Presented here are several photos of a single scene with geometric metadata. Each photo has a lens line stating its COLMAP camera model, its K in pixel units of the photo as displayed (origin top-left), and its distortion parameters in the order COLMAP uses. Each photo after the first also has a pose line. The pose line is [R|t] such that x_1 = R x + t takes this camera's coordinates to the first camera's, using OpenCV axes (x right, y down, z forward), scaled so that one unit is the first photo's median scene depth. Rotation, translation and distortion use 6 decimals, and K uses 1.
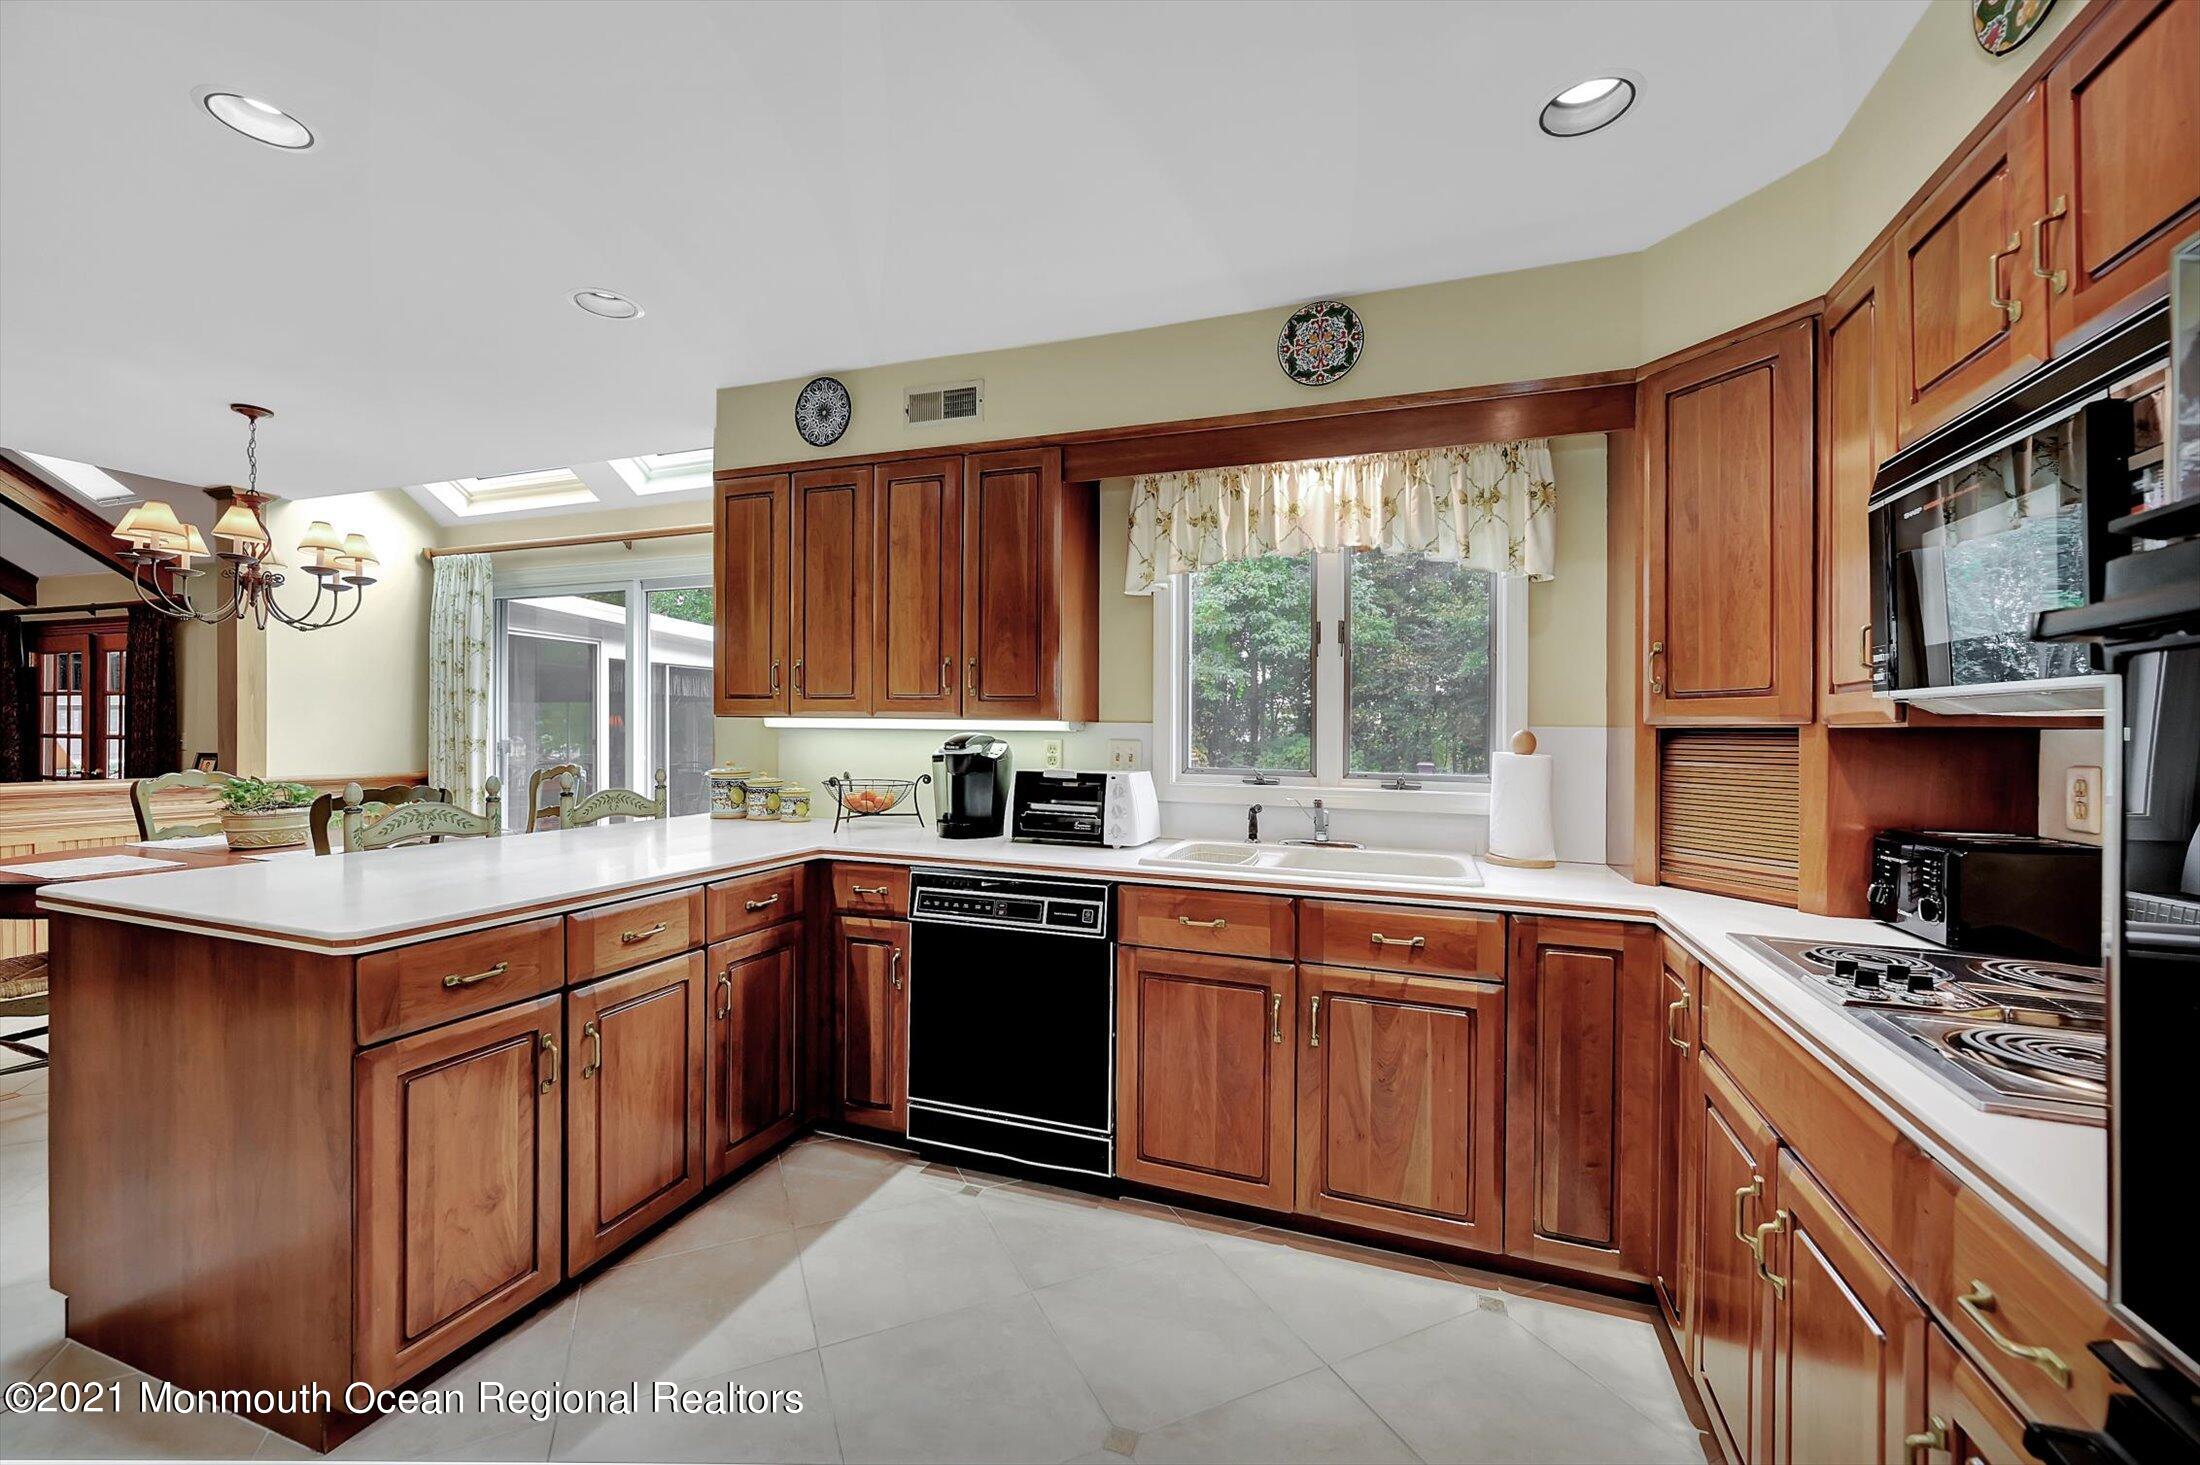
lens RADIAL K [[876.5, 0, 1100.0], [0, 876.5, 732.5], [0, 0, 1]] dist [0.002015, 0.000184]
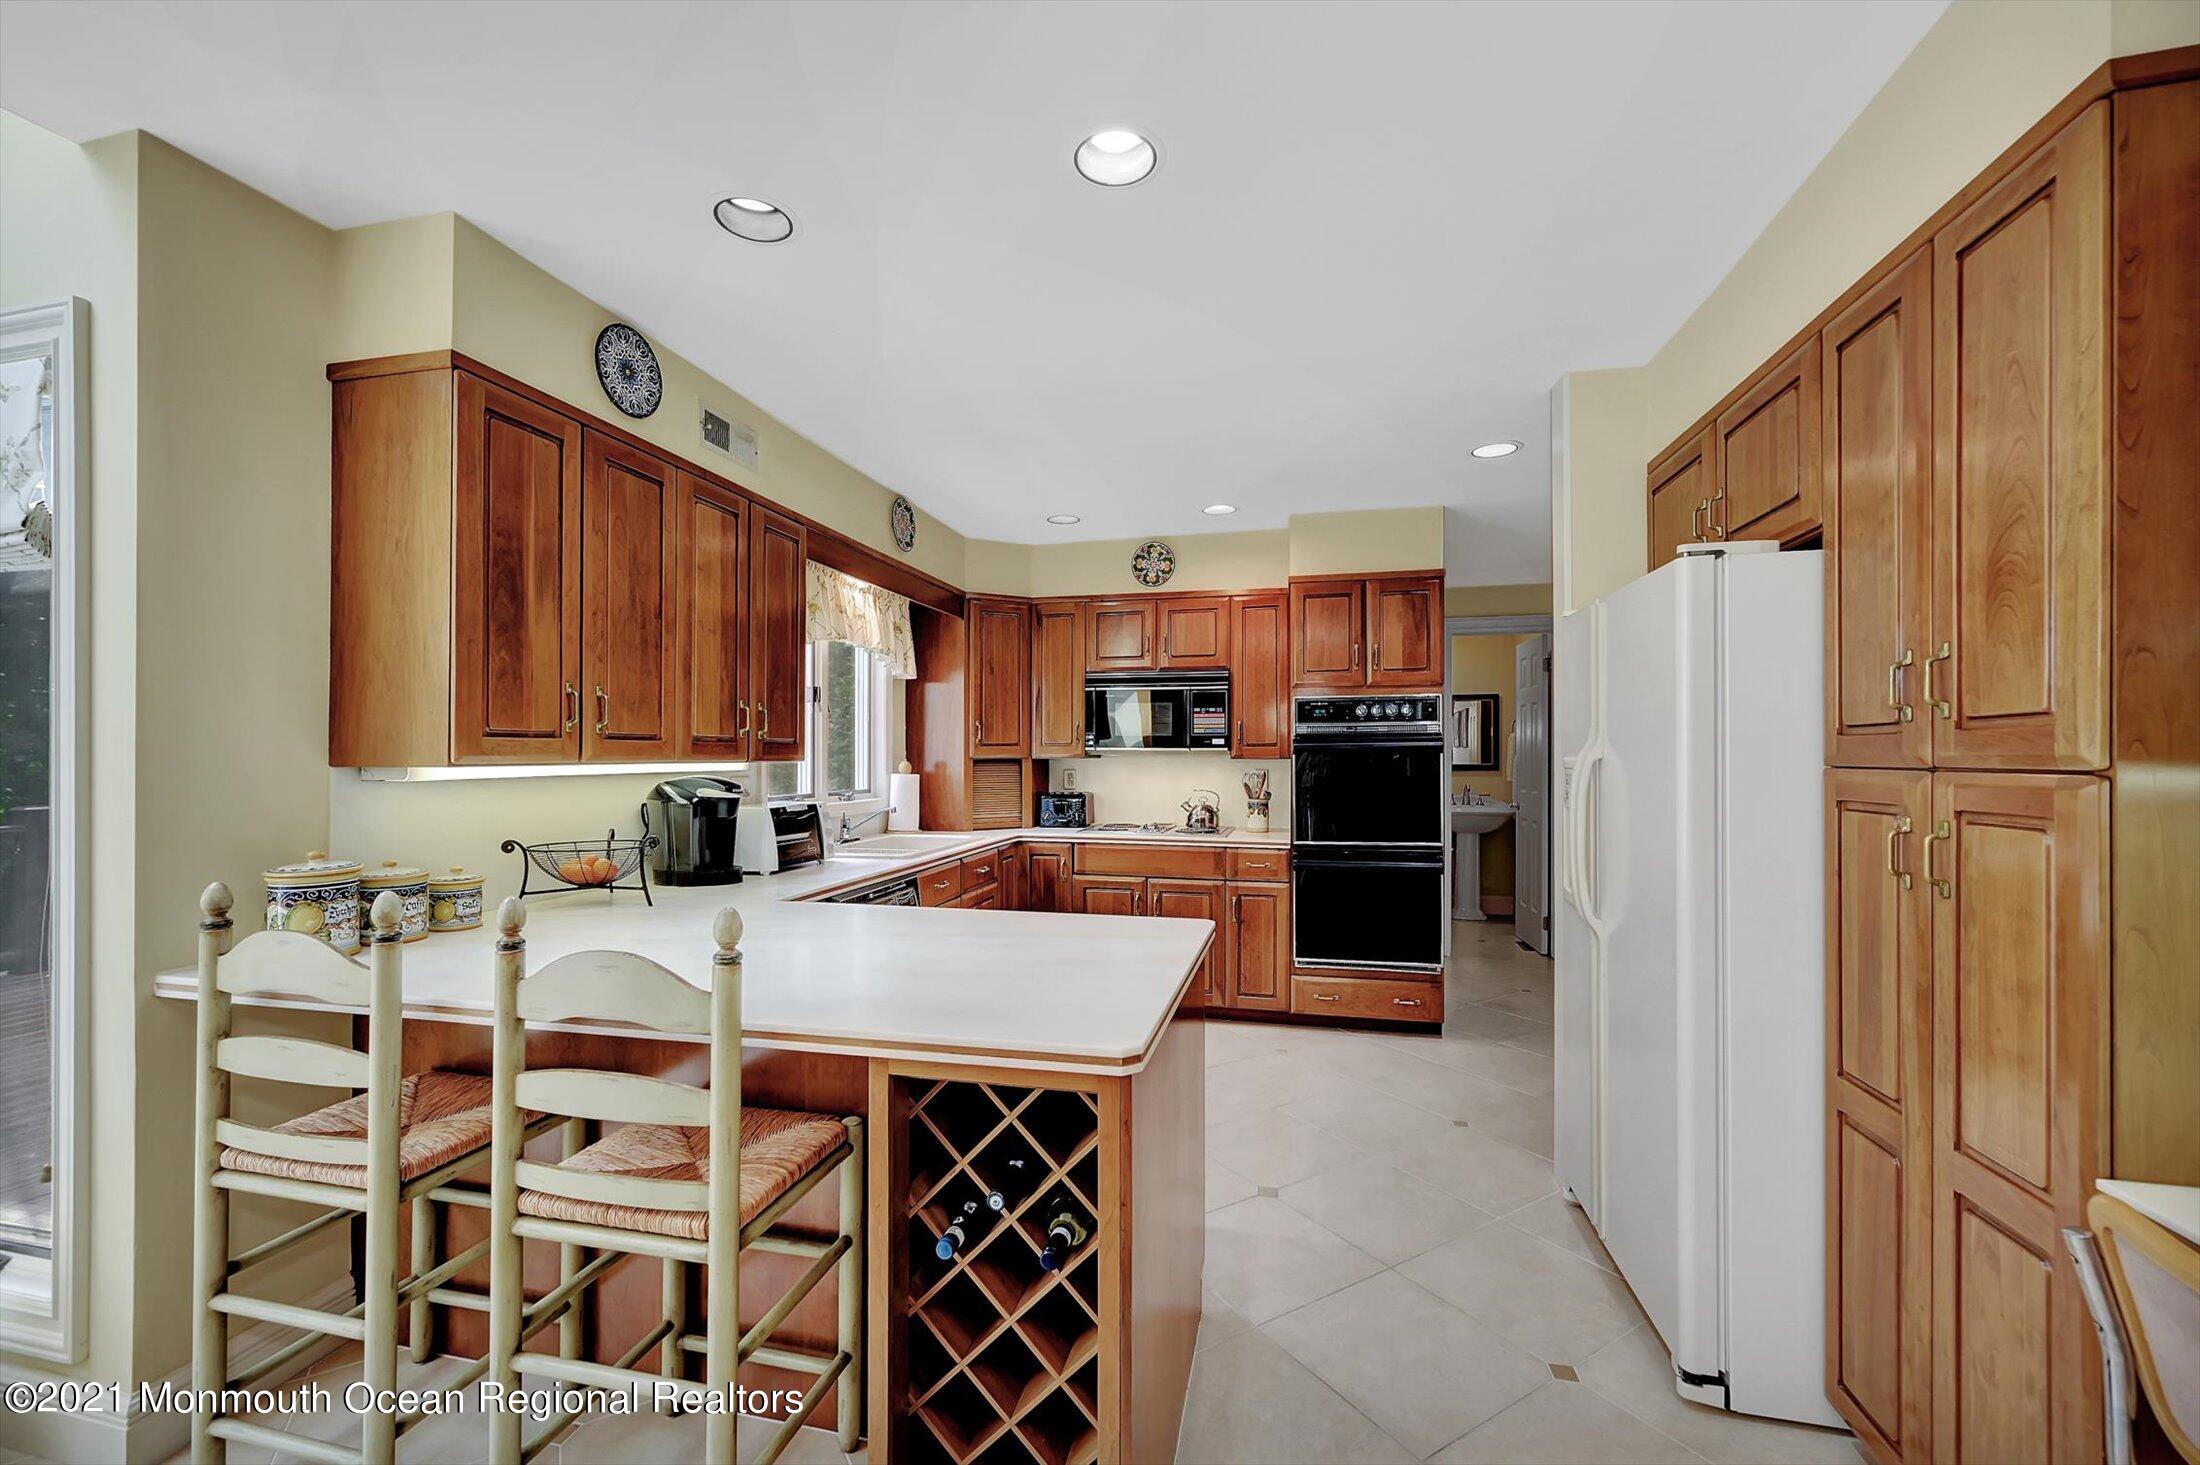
lens RADIAL K [[882.5, 0, 1091.8], [0, 882.5, 744.0], [0, 0, 1]] dist [-0.000700, -0.000055]
pose [[-0.104717, -0.001842, 0.994500, -1.200019], [0.002481, 0.999995, 0.002114, -0.037021], [-0.994499, 0.002689, -0.104712, 0.710388]]
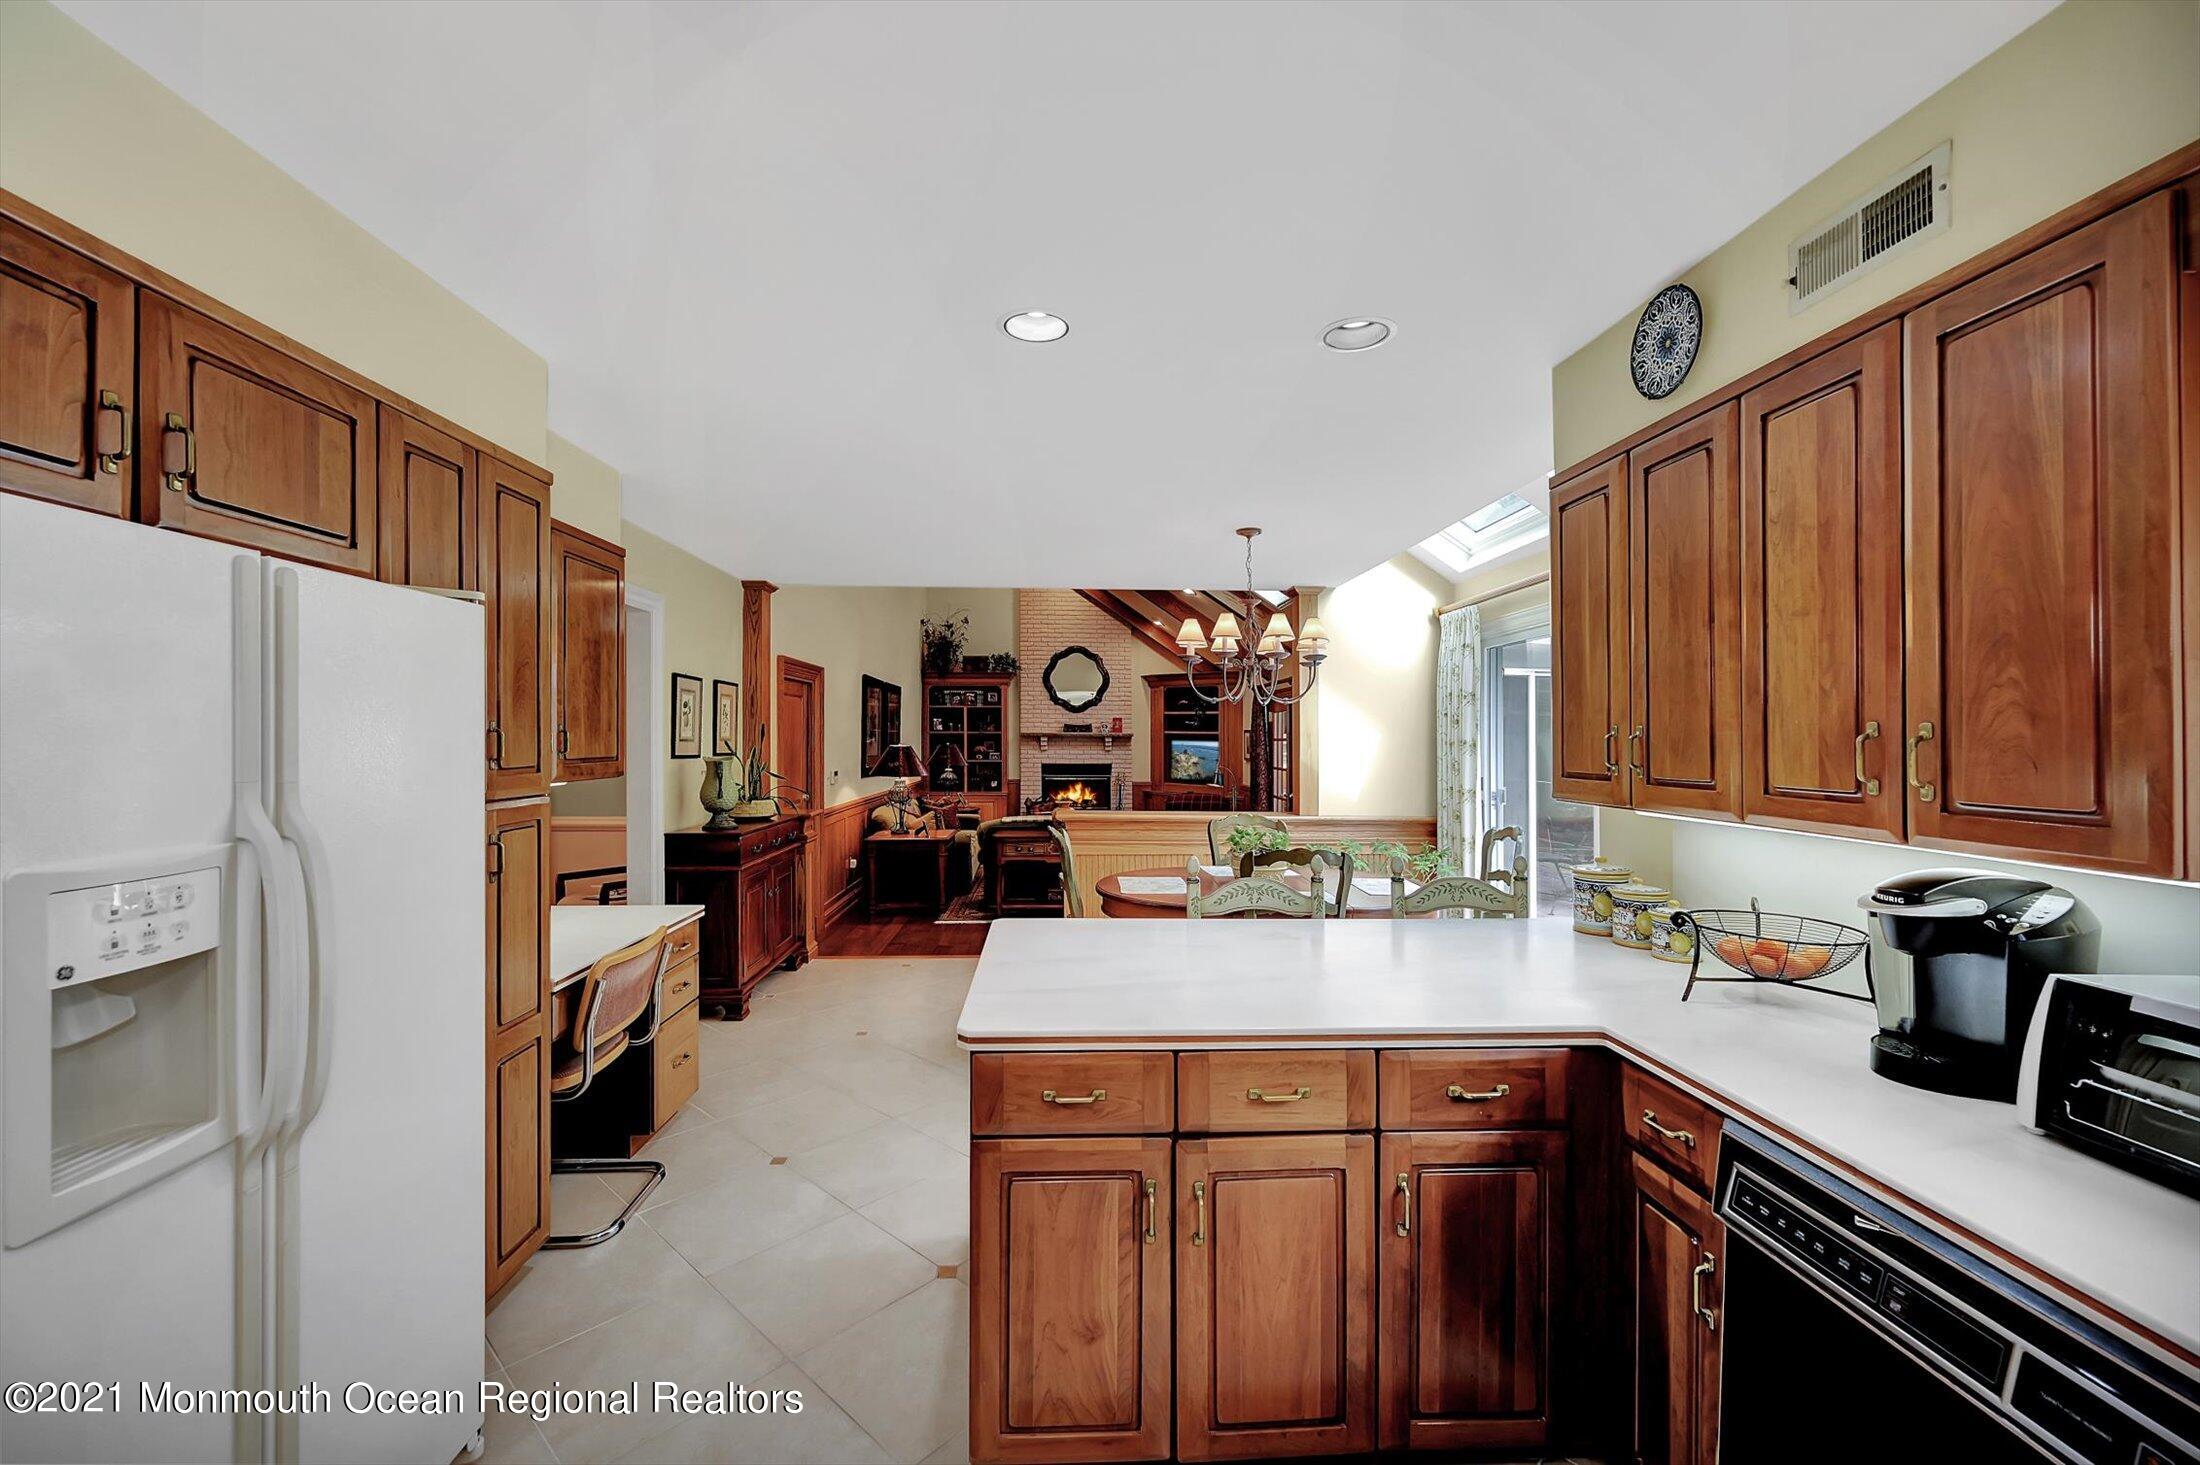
lens RADIAL K [[882.5, 0, 1091.8], [0, 882.5, 744.0], [0, 0, 1]] dist [-0.000700, -0.000055]
pose [[0.378460, -0.004251, -0.925608, 0.131101], [-0.003115, 0.999978, -0.005866, -0.068702], [0.925612, 0.005104, 0.378438, 0.384247]]
